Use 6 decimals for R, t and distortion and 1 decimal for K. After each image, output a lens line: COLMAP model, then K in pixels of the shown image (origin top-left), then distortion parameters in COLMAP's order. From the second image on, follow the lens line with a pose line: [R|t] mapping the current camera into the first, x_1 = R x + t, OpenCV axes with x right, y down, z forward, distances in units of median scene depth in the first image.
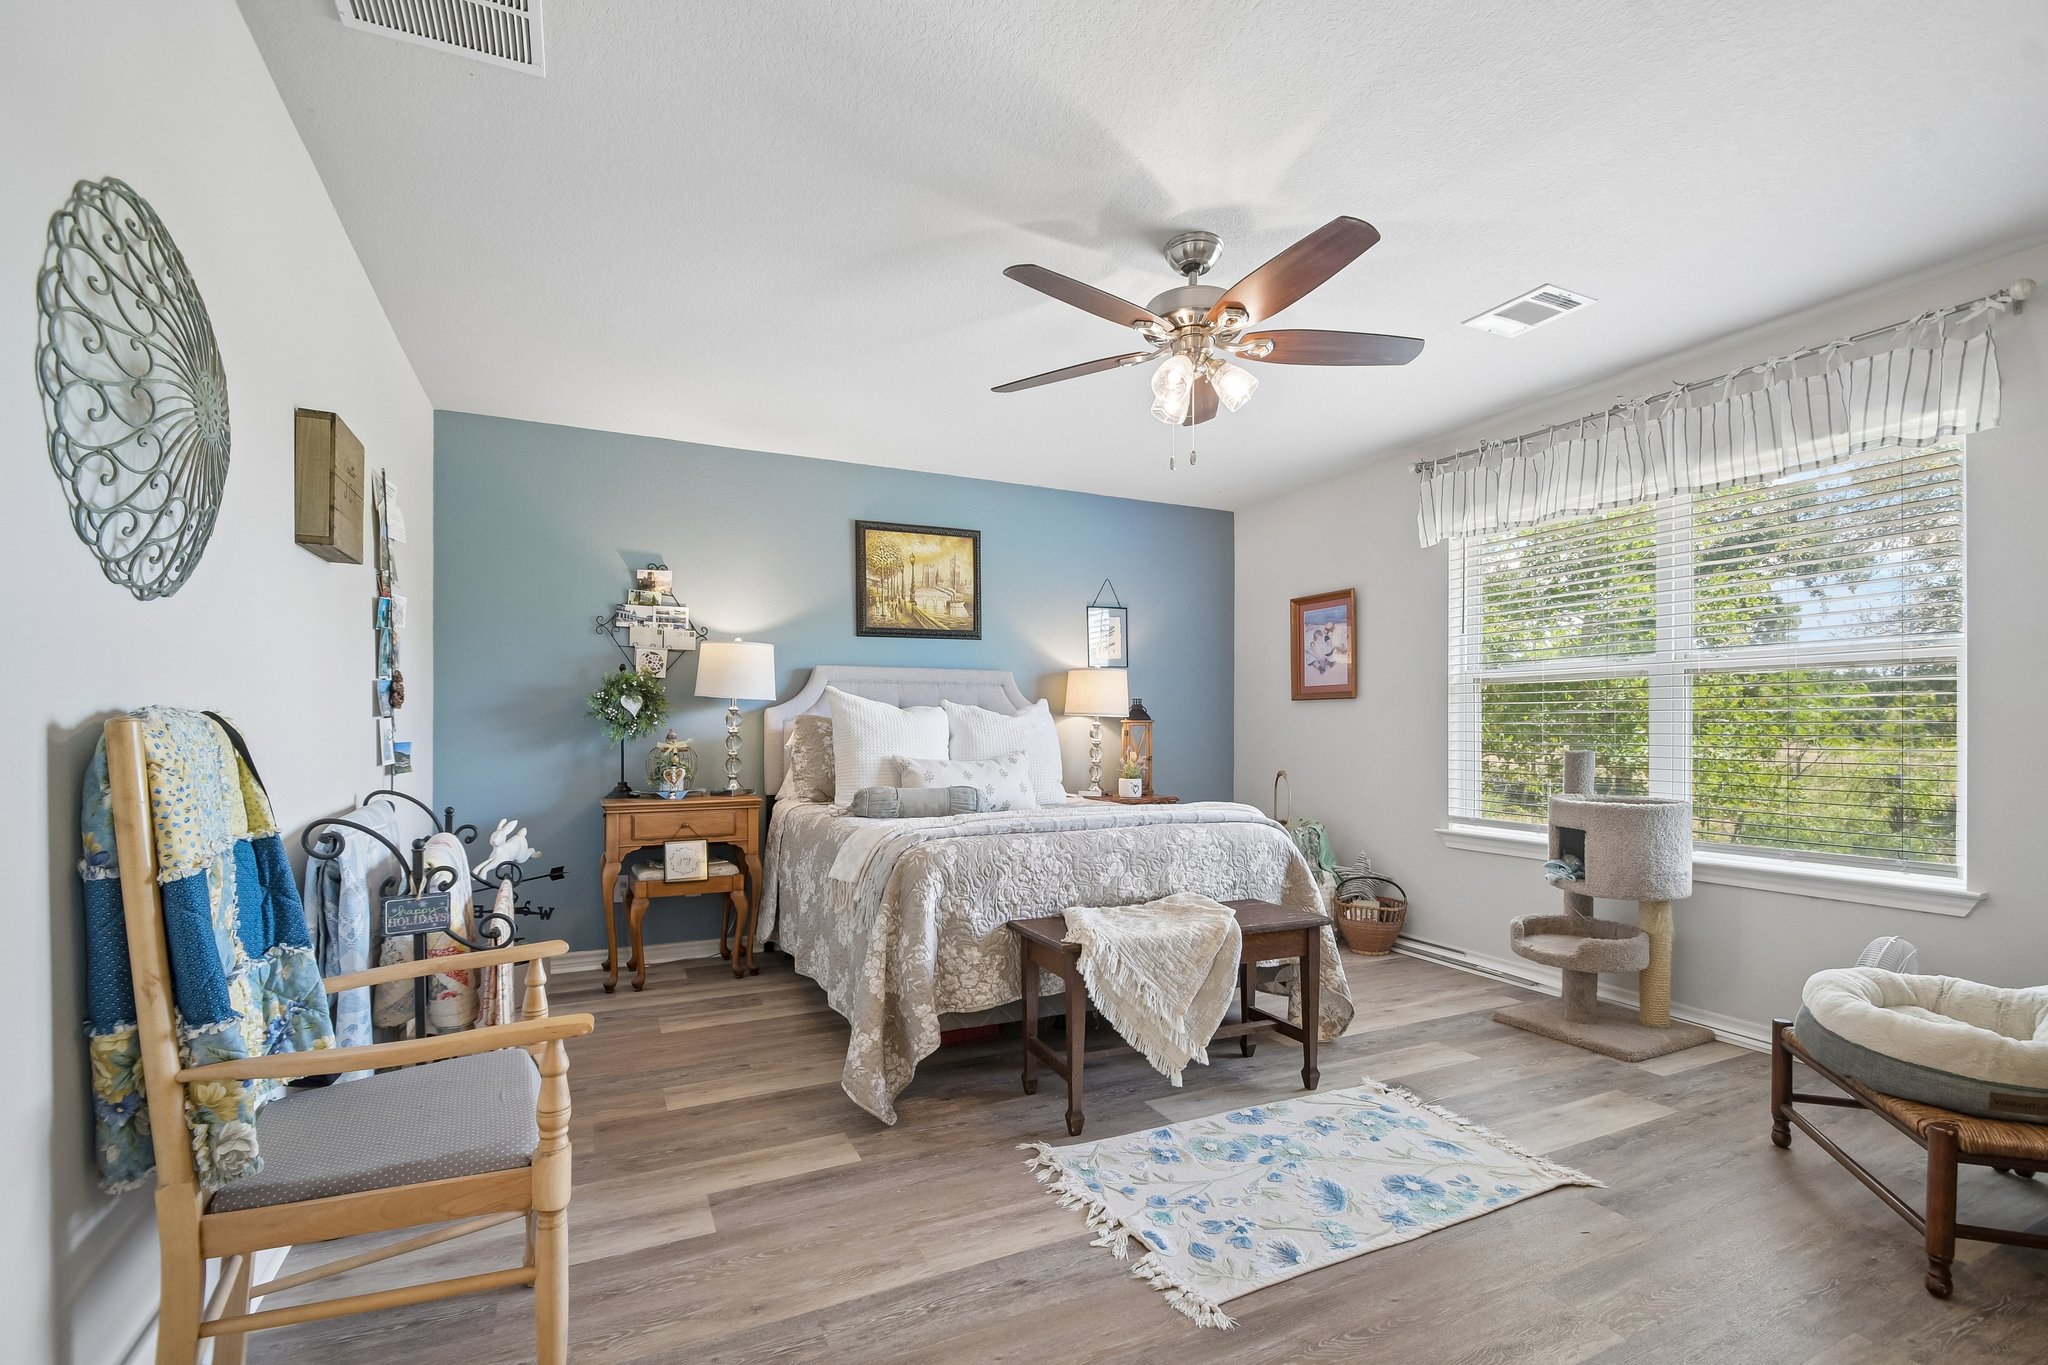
lens RADIAL K [[906.9, 0, 1008.2], [0, 906.9, 709.9], [0, 0, 1]] dist [0.004898, -0.010690]
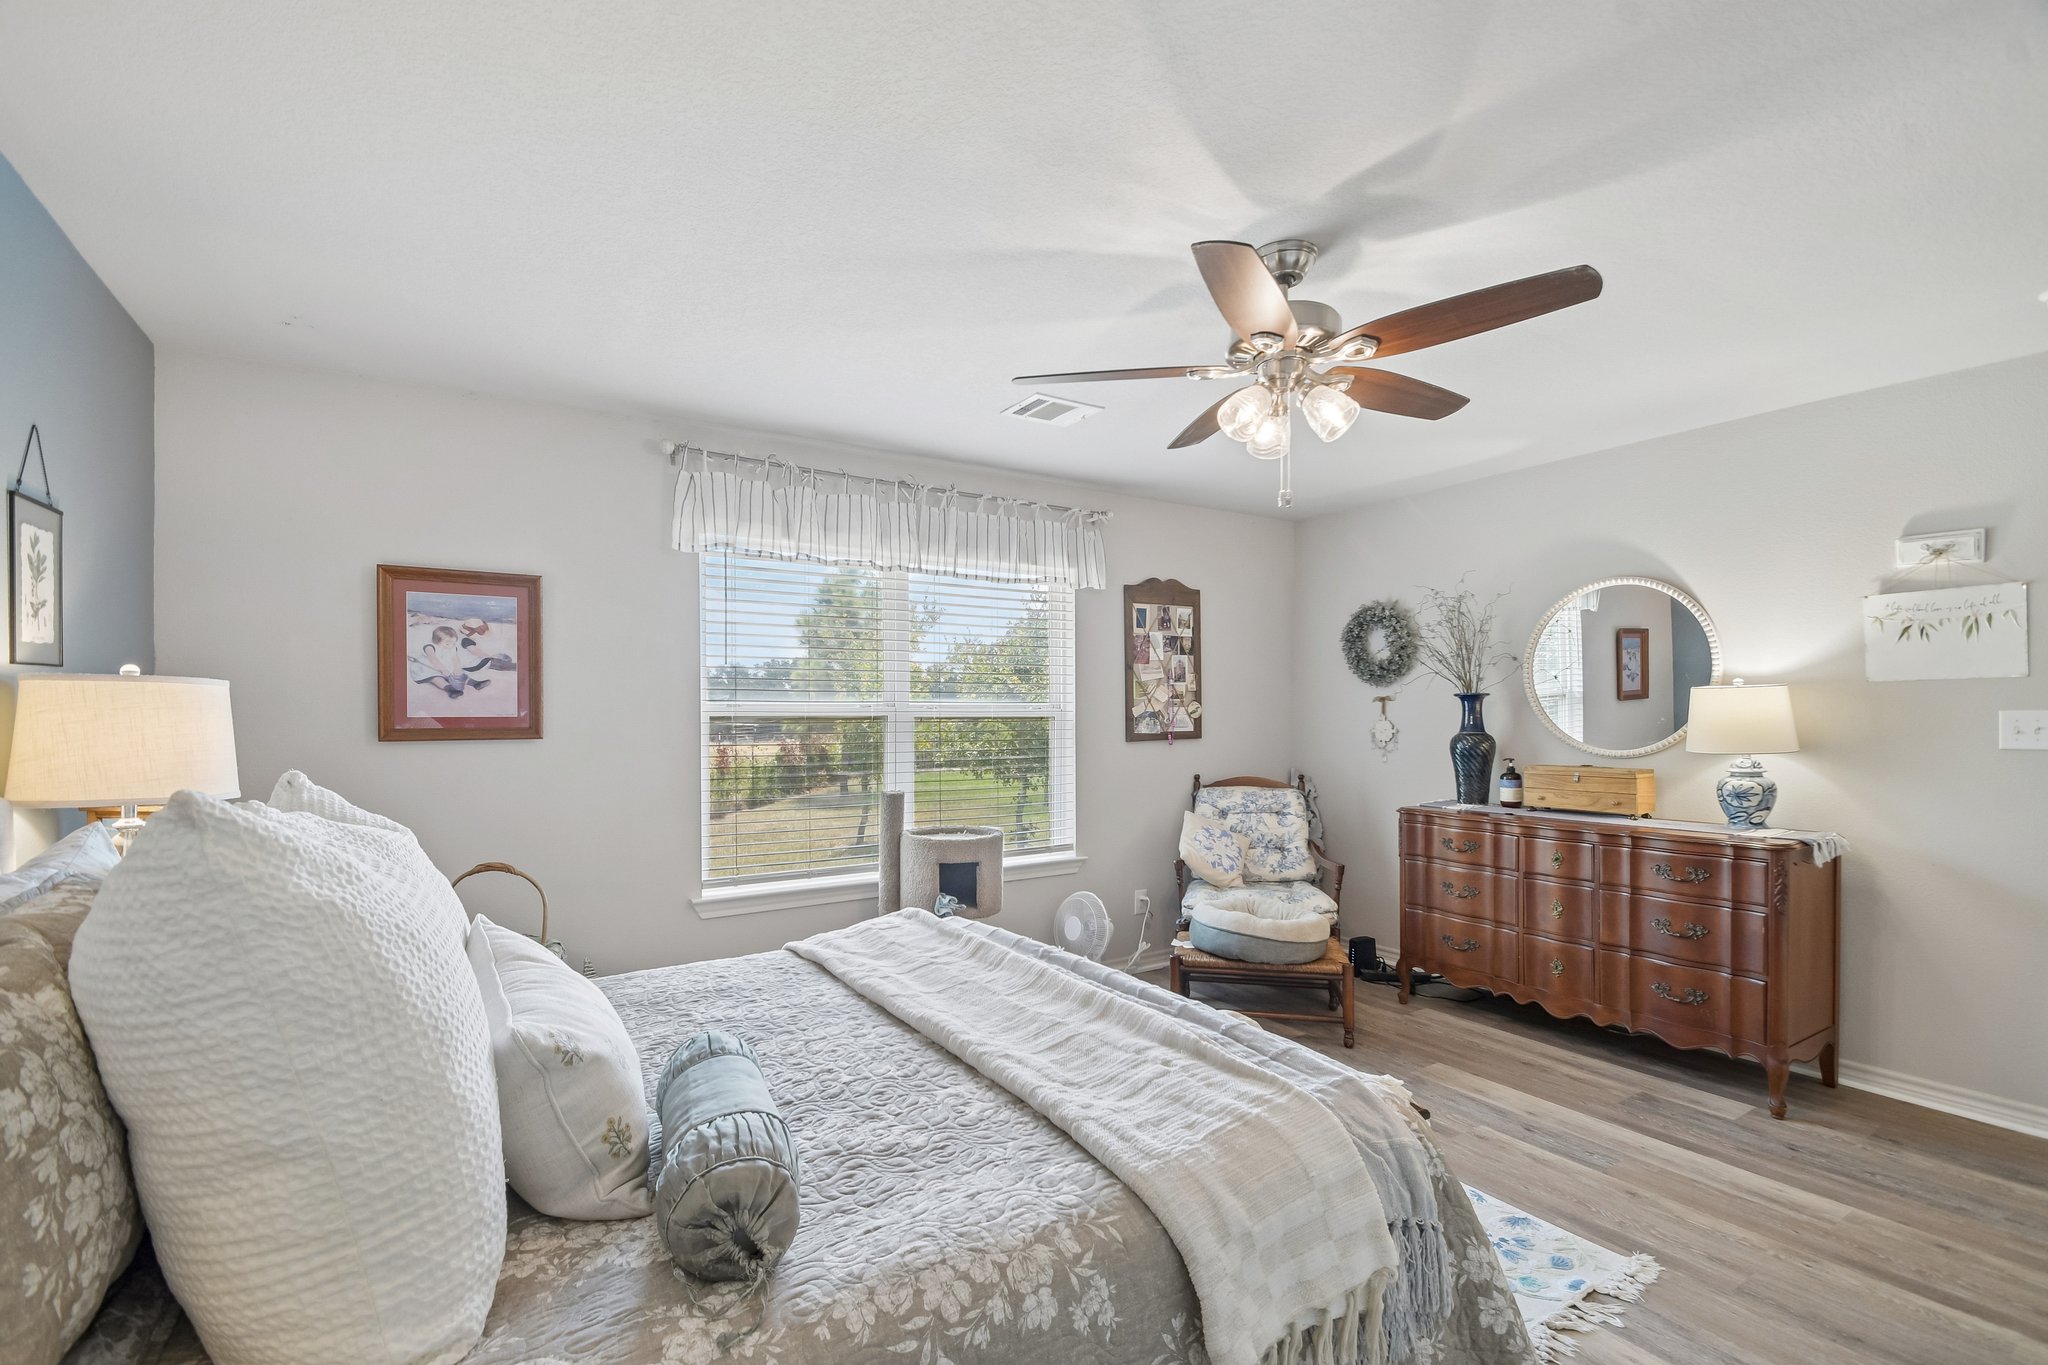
lens RADIAL K [[906.9, 0, 1019.6], [0, 906.9, 703.6], [0, 0, 1]] dist [0.004898, -0.010690]
pose [[-0.125979, 0.008403, 0.991997, -0.375051], [-0.013400, 0.999858, -0.010172, -0.041073], [-0.991942, -0.014574, -0.125849, 0.811471]]
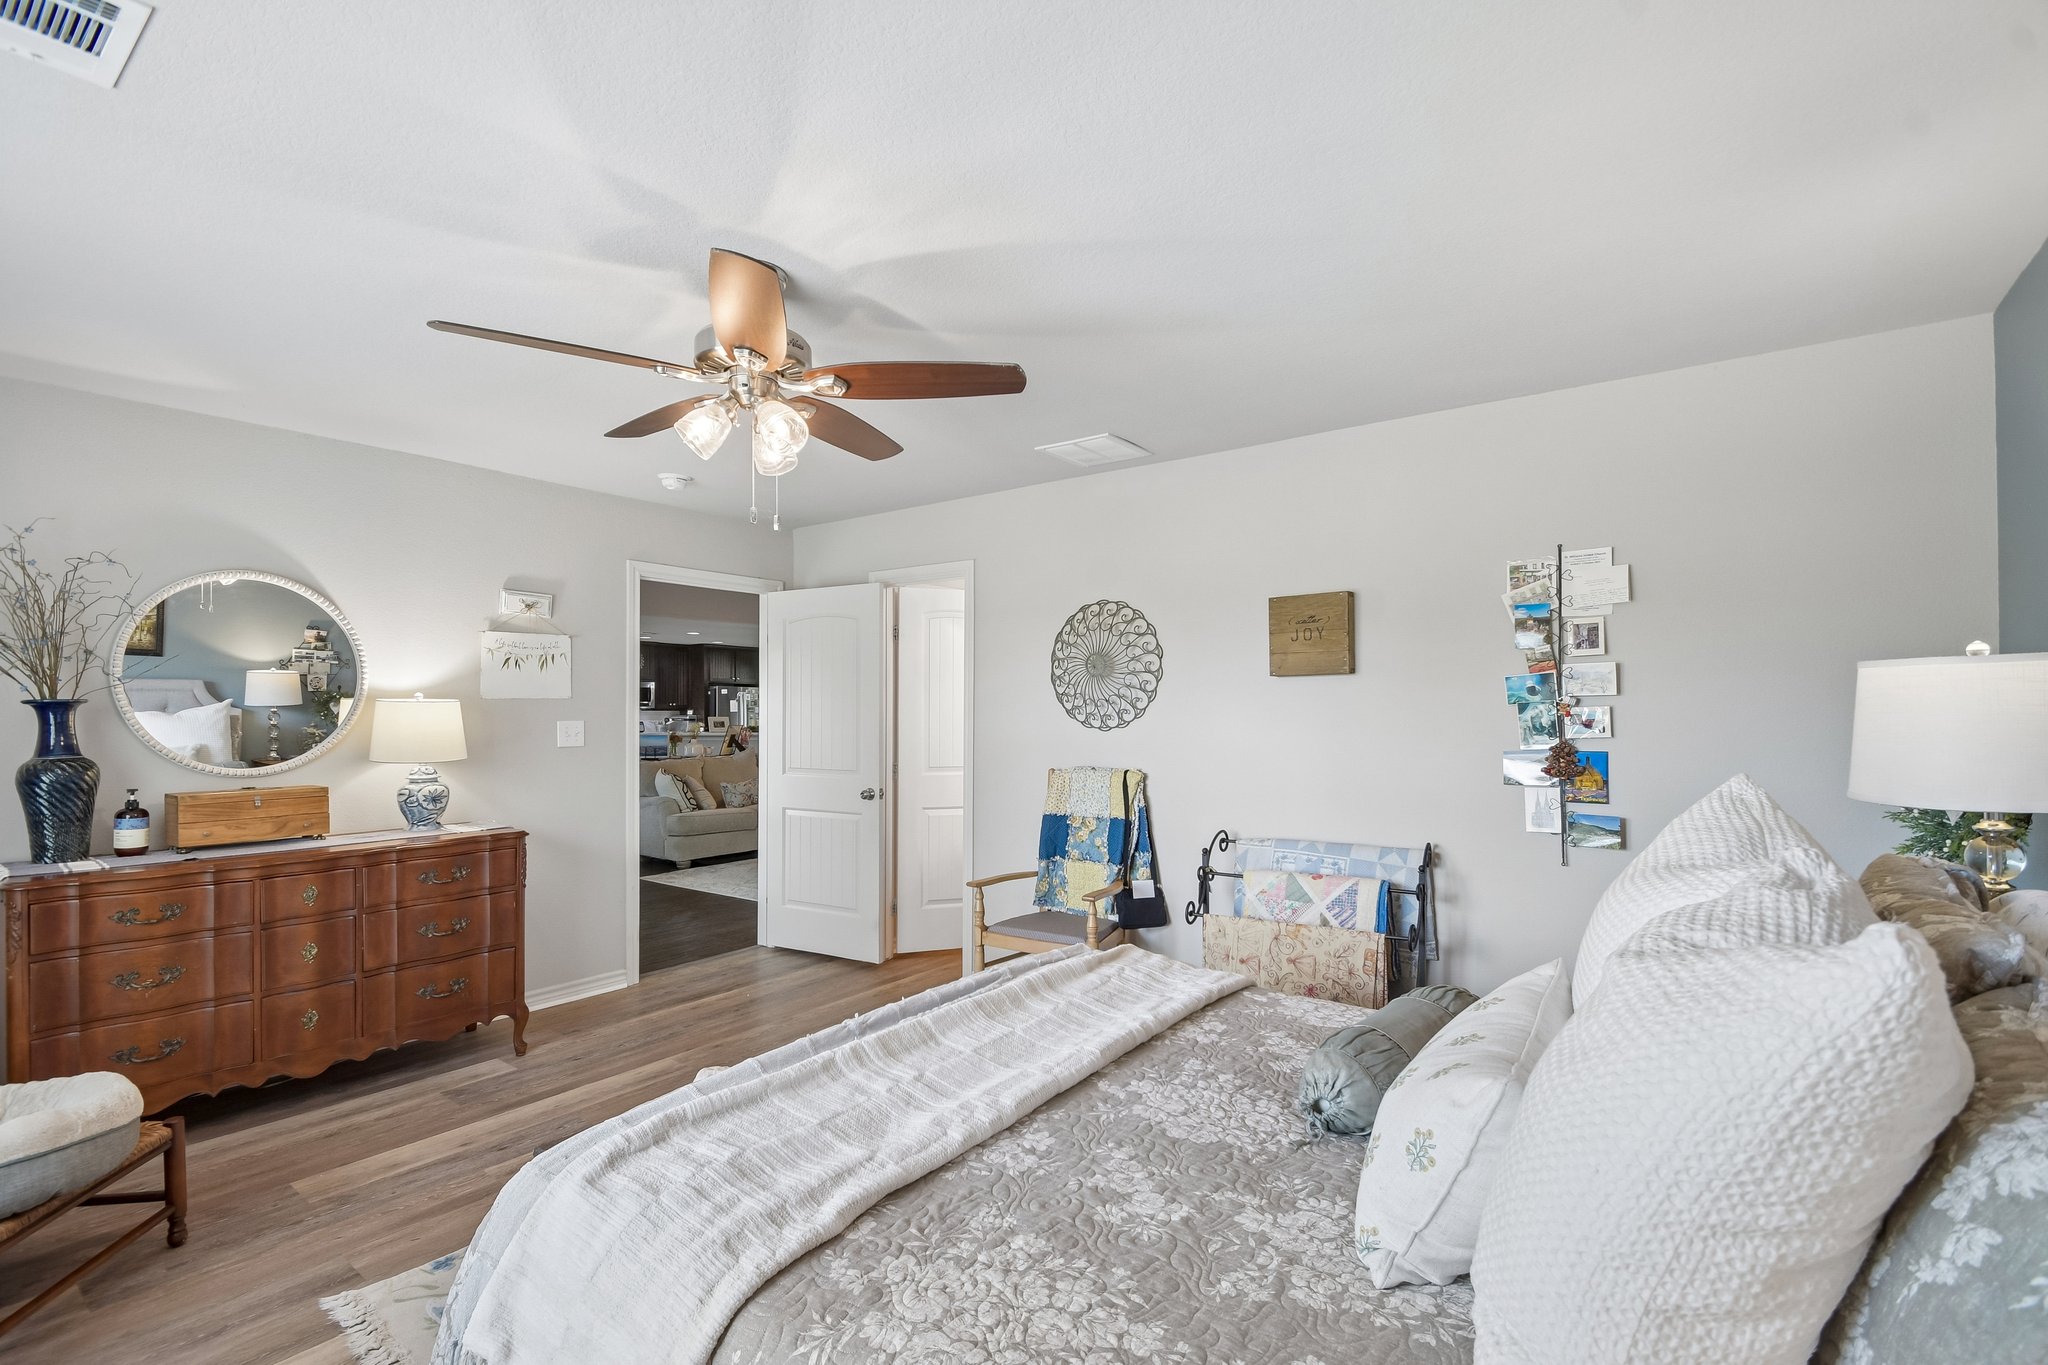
lens RADIAL K [[906.9, 0, 1028.9], [0, 906.9, 703.8], [0, 0, 1]] dist [0.004898, -0.010690]
pose [[-0.876456, -0.005131, -0.481454, 0.234060], [0.006152, 0.999742, -0.021853, -0.046888], [0.481442, -0.022116, -0.876199, 1.126103]]
